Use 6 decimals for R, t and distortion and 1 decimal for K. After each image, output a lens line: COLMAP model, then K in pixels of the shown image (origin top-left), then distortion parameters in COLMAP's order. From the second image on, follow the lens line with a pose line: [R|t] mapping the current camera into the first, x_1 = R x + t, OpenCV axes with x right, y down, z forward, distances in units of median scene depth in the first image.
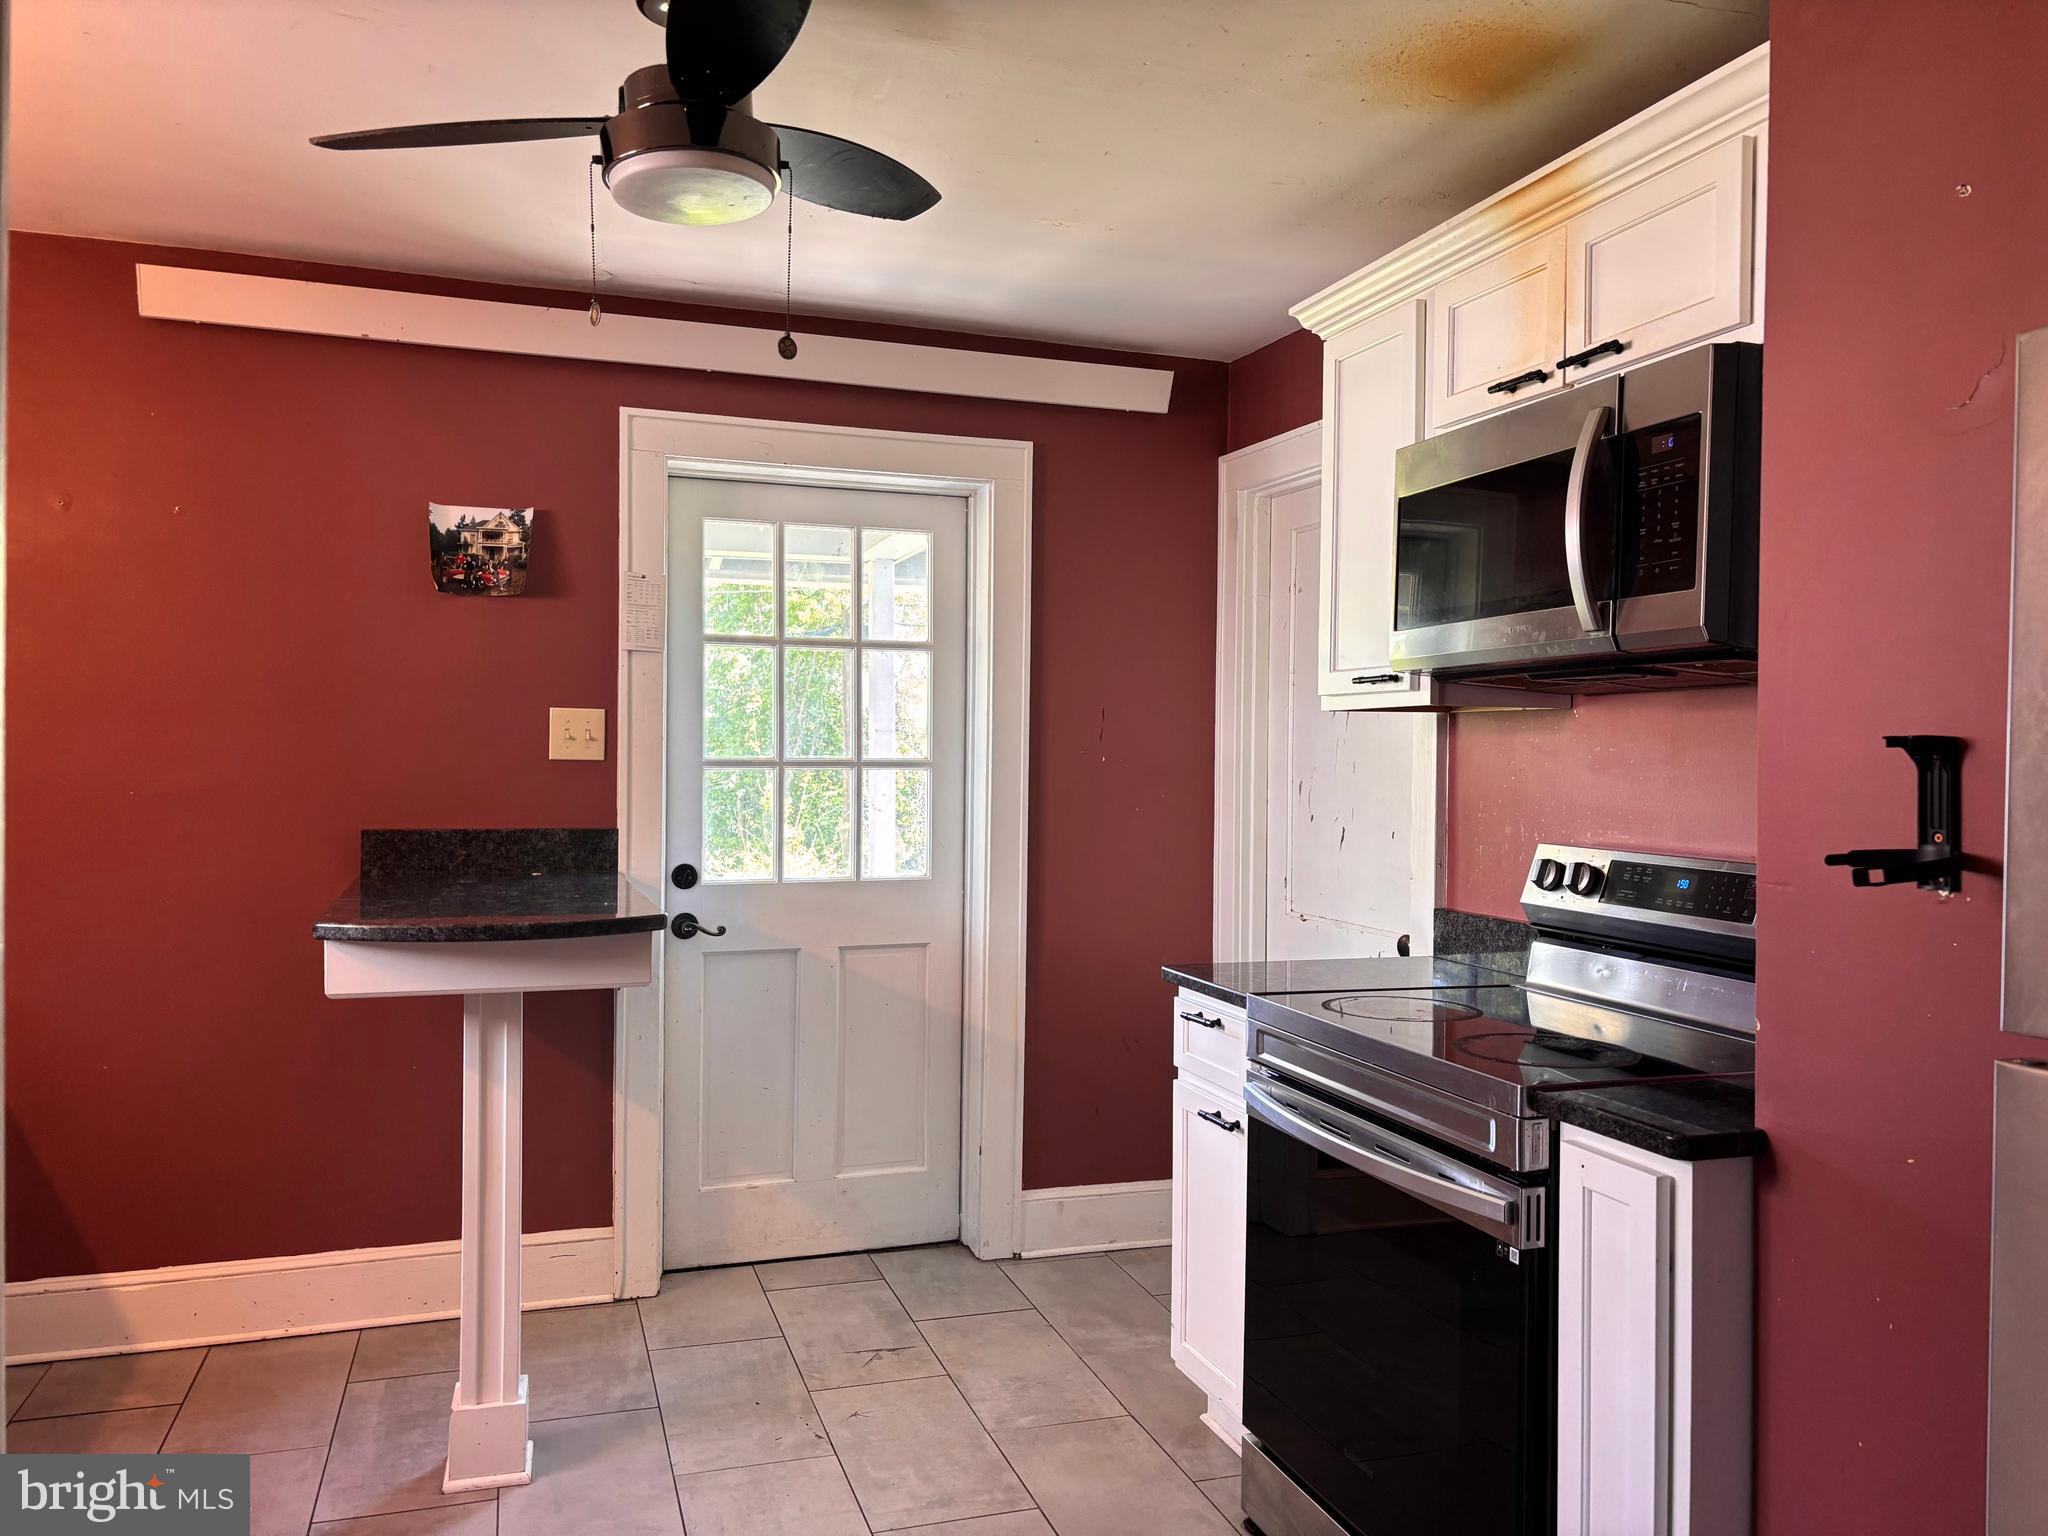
lens RADIAL K [[1534.7, 0, 1031.5], [0, 1534.7, 786.7], [0, 0, 1]] dist [0.039520, -0.056159]
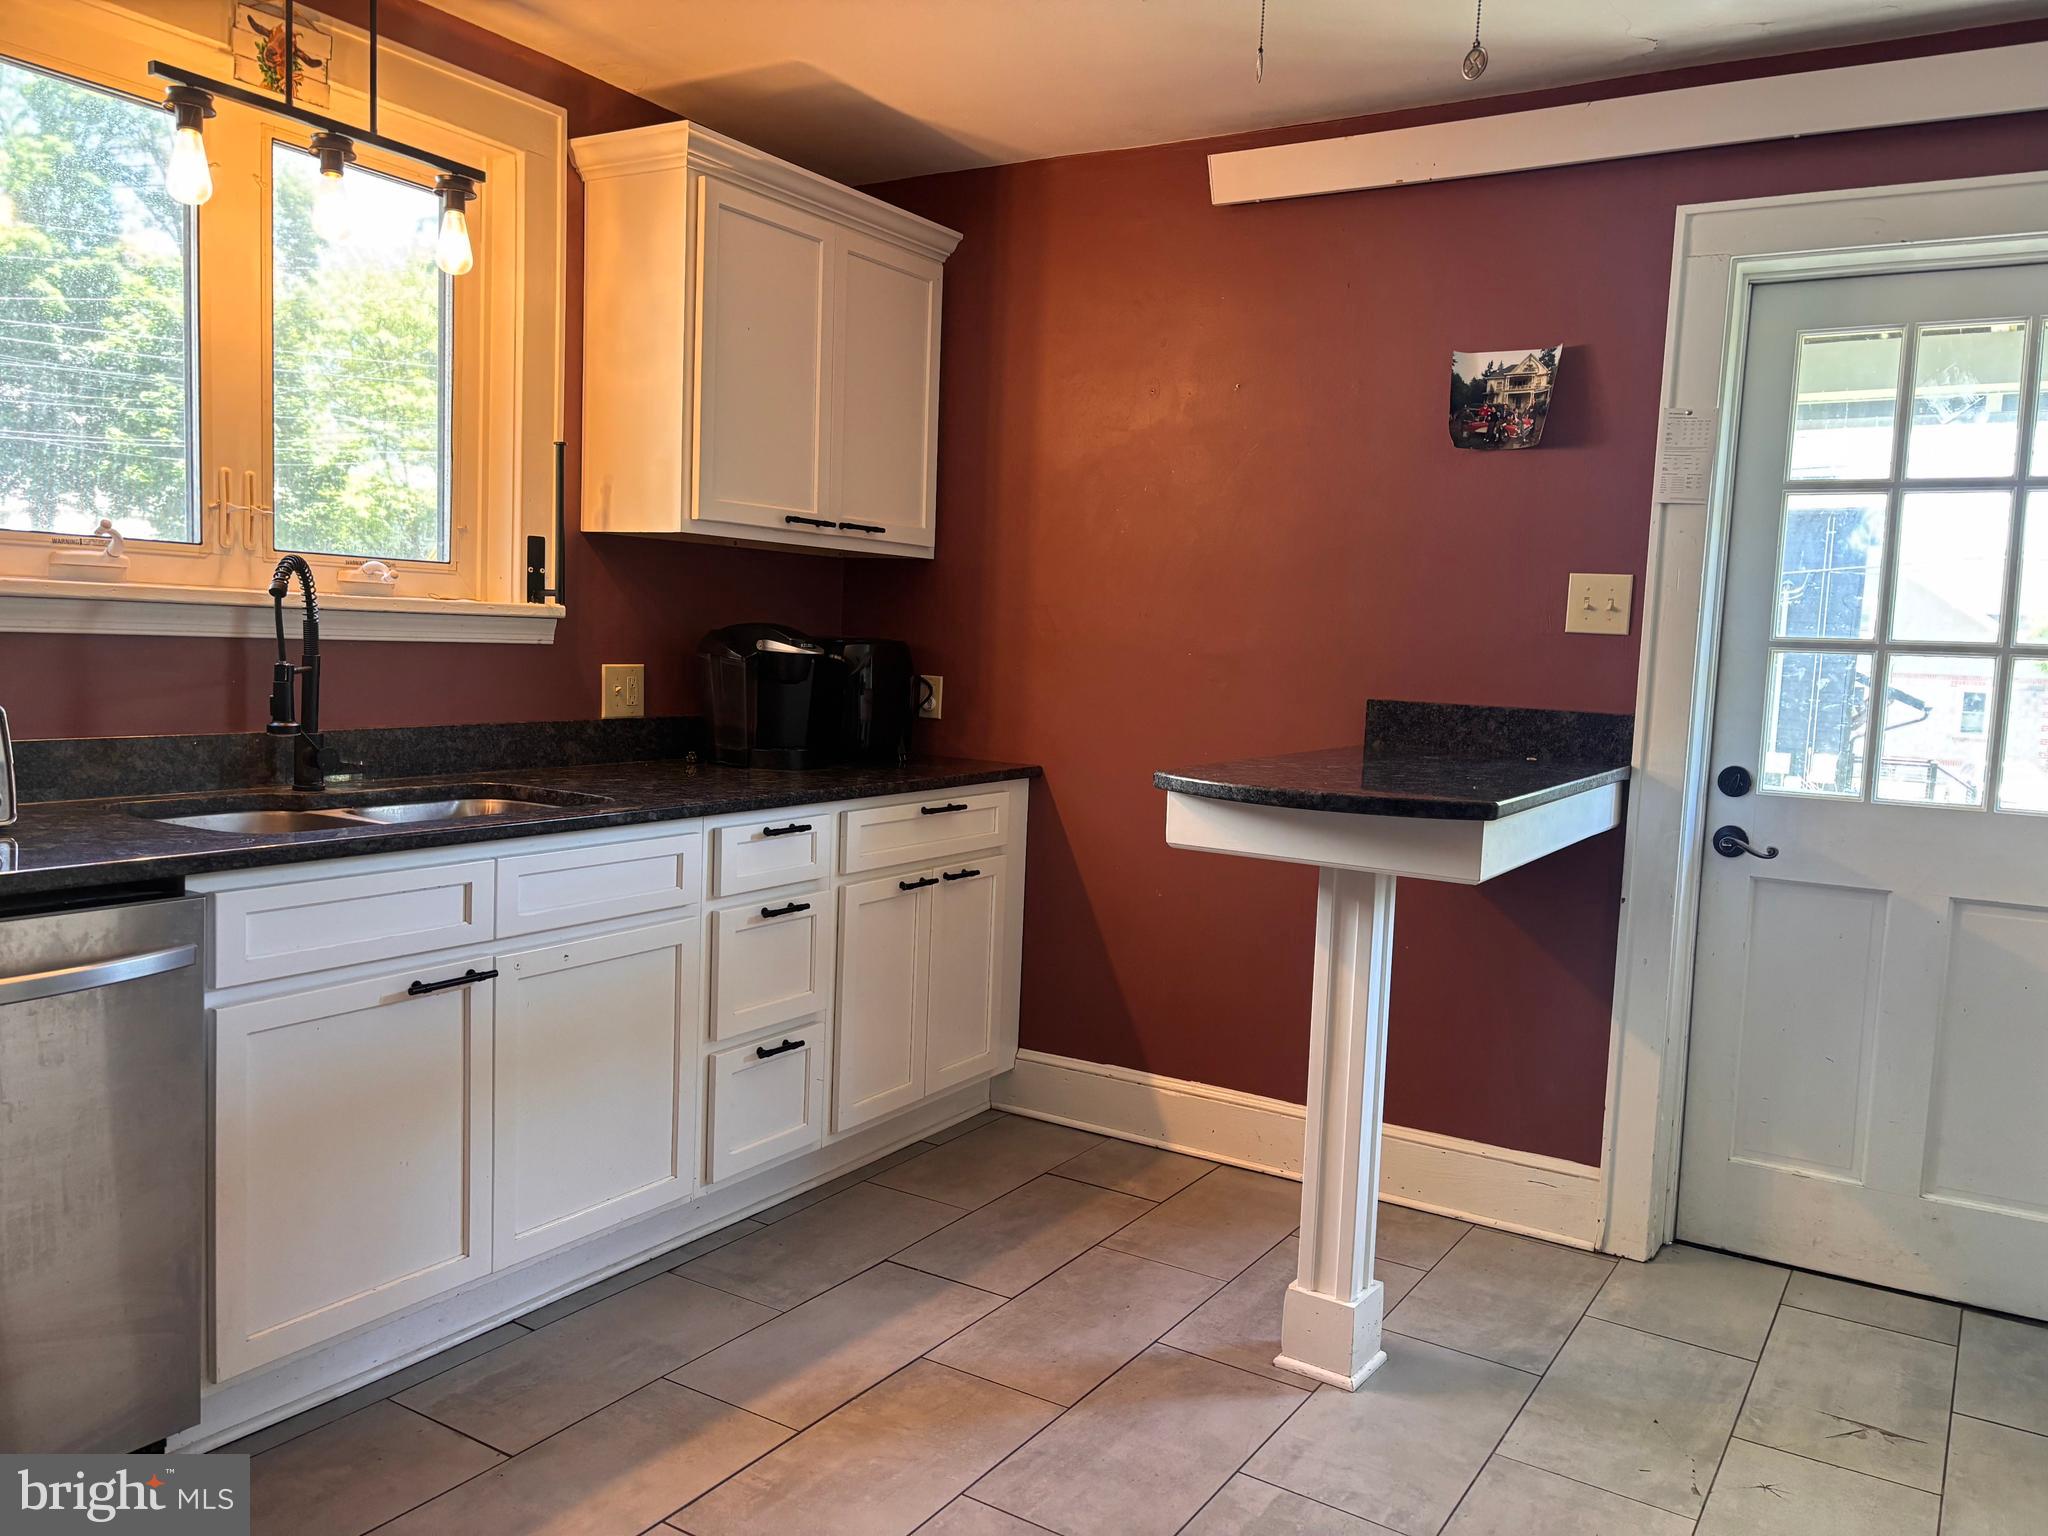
lens RADIAL K [[1534.7, 0, 1031.5], [0, 1534.7, 786.7], [0, 0, 1]] dist [0.039520, -0.056159]
pose [[0.623069, 0.096907, -0.776140, 0.196105], [-0.049025, 0.995183, 0.084899, 0.010646], [0.780629, -0.014848, 0.624818, 0.210453]]
